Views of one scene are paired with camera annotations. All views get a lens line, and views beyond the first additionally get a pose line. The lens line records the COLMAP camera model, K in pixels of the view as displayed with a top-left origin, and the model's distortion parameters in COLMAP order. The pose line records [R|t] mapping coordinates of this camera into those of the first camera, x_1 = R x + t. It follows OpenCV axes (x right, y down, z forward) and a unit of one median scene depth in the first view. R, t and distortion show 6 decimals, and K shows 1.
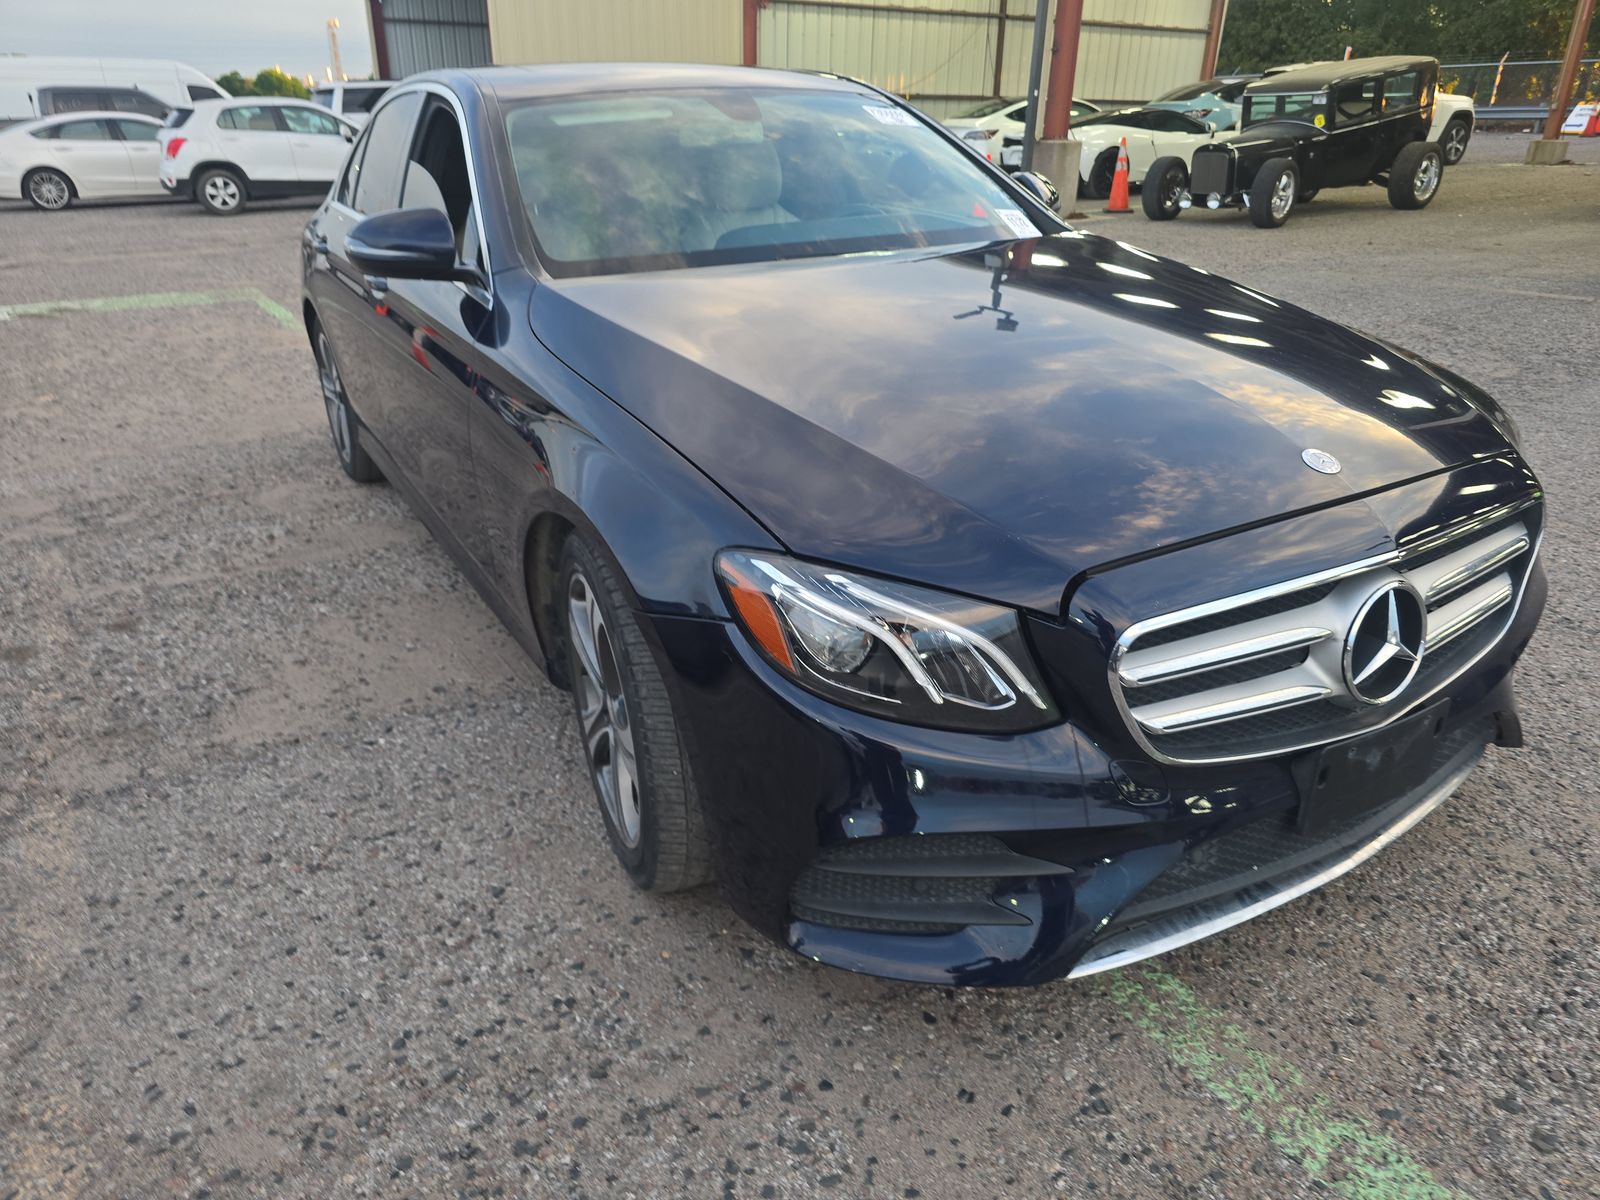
lens RADIAL K [[1097.2, 0, 793.6], [0, 1097.2, 601.9], [0, 0, 1]] dist [0.036057, -0.027728]
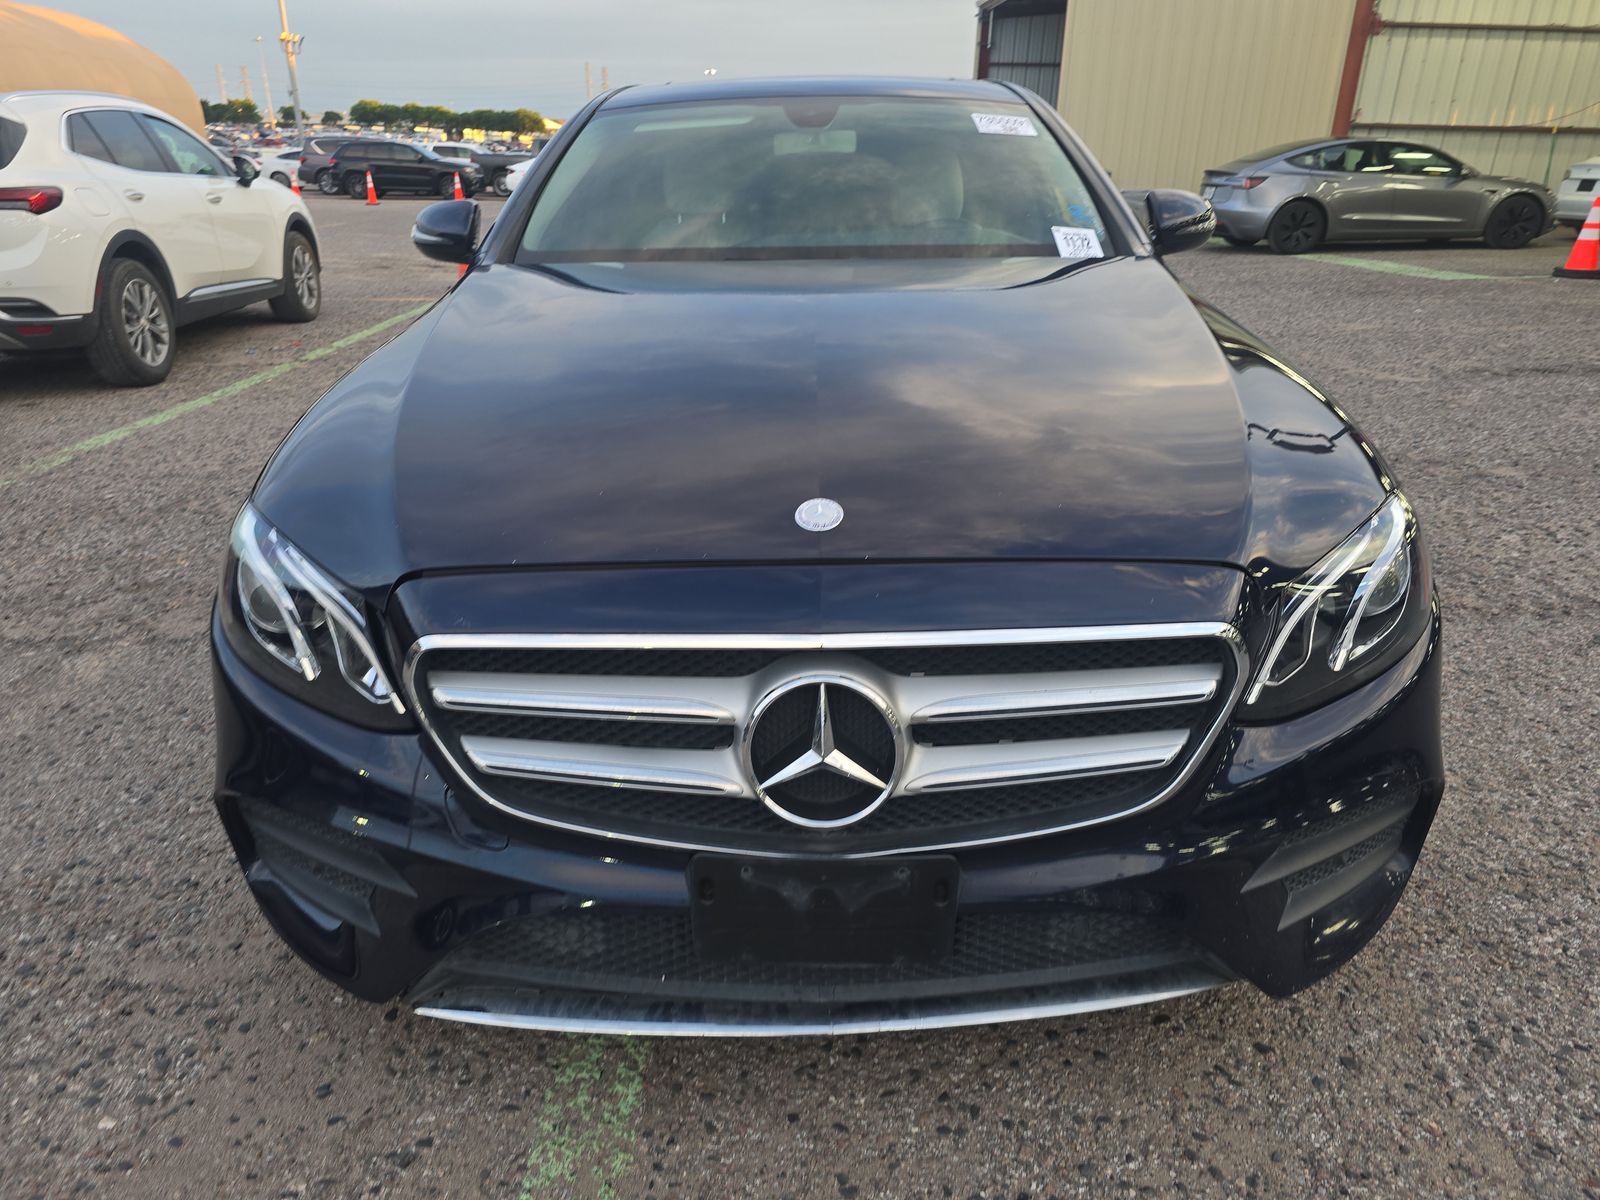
lens RADIAL K [[1097.2, 0, 793.6], [0, 1097.2, 601.9], [0, 0, 1]] dist [0.036057, -0.027728]
pose [[0.859713, 0.202387, -0.468970, 0.658916], [-0.217788, 0.975752, 0.021844, -0.060992], [0.462019, 0.083356, 0.882944, 0.223696]]
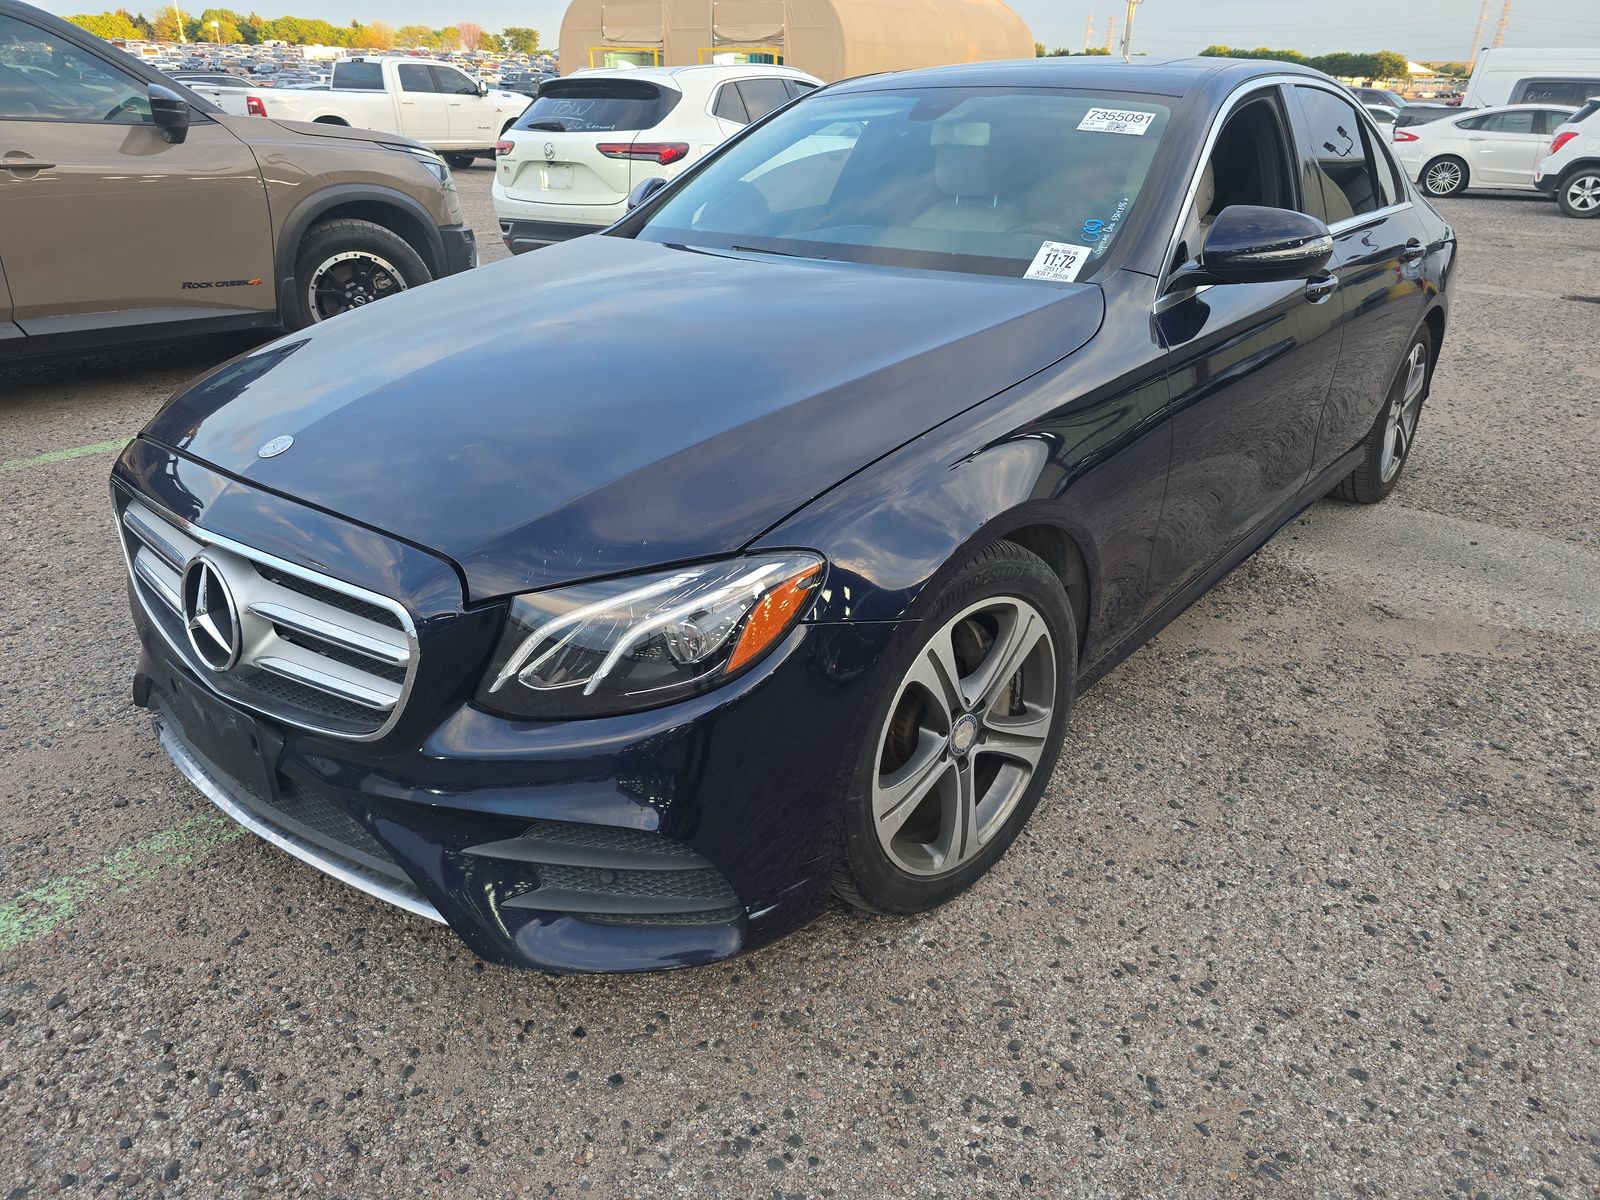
lens RADIAL K [[1097.2, 0, 793.6], [0, 1097.2, 601.9], [0, 0, 1]] dist [0.036057, -0.027728]
pose [[0.342090, 0.401294, -0.849669, 1.288424], [-0.392241, 0.882661, 0.258953, -0.386335], [0.853886, 0.244690, 0.459354, 0.766977]]
